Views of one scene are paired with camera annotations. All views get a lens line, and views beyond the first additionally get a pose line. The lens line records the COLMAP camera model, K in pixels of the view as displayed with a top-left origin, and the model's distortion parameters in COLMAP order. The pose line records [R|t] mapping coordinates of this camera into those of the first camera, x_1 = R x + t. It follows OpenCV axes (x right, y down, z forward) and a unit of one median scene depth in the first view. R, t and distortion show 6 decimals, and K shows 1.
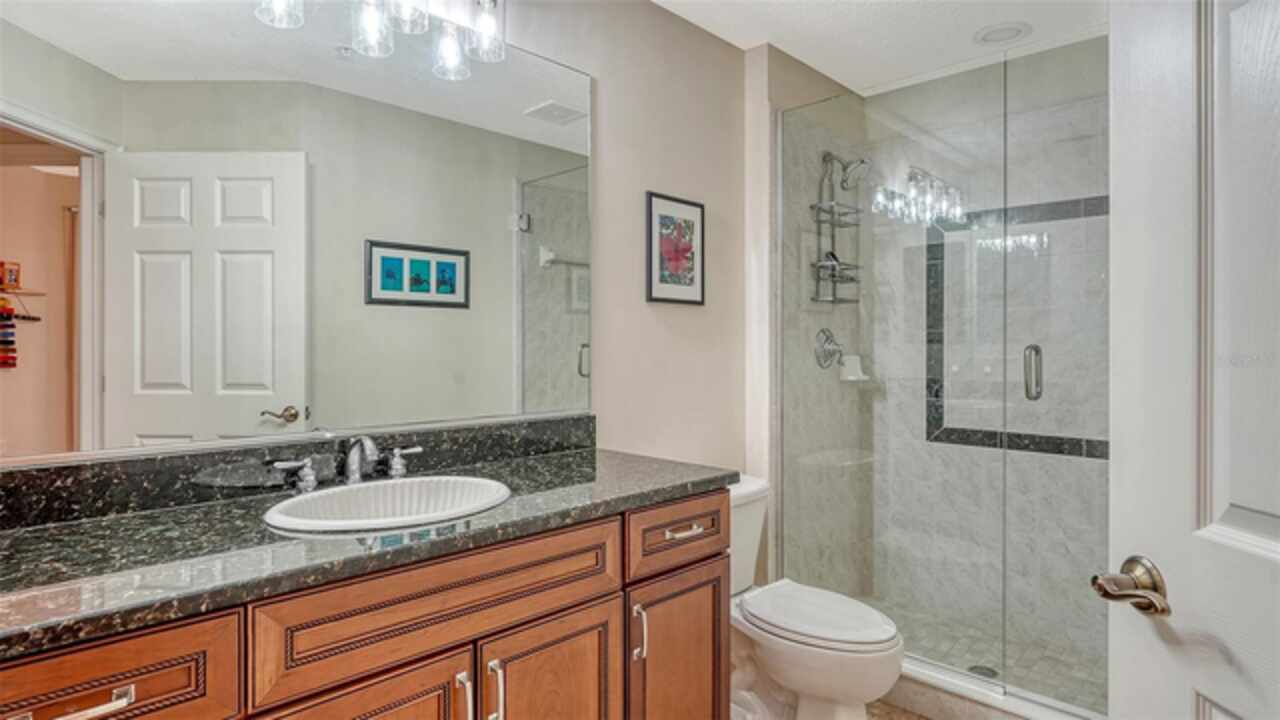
lens RADIAL K [[651.6, 0, 658.0], [0, 651.6, 339.4], [0, 0, 1]] dist [-0.003961, -0.002450]
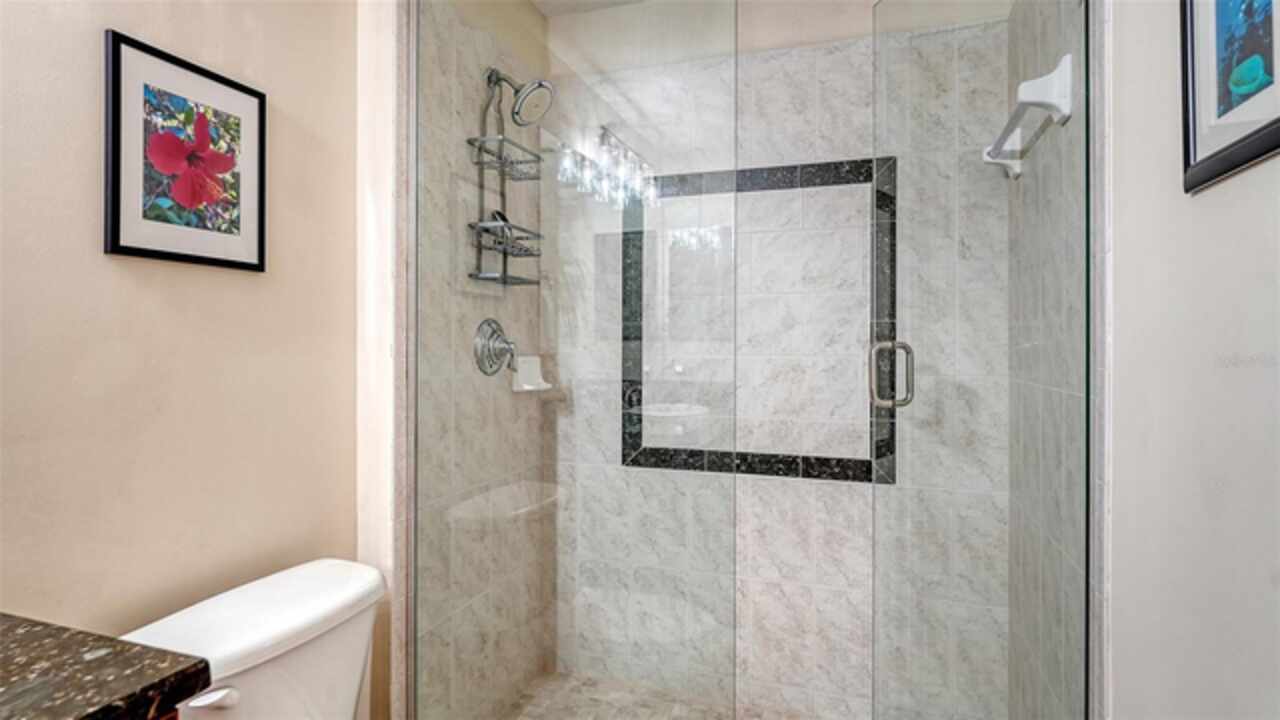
lens RADIAL K [[651.6, 0, 640.5], [0, 651.6, 347.5], [0, 0, 1]] dist [-0.003961, -0.002450]
pose [[0.907965, -0.004208, 0.419024, 0.108788], [-0.002329, 0.999883, 0.015088, 0.003349], [-0.419039, -0.014675, 0.907850, 0.292076]]
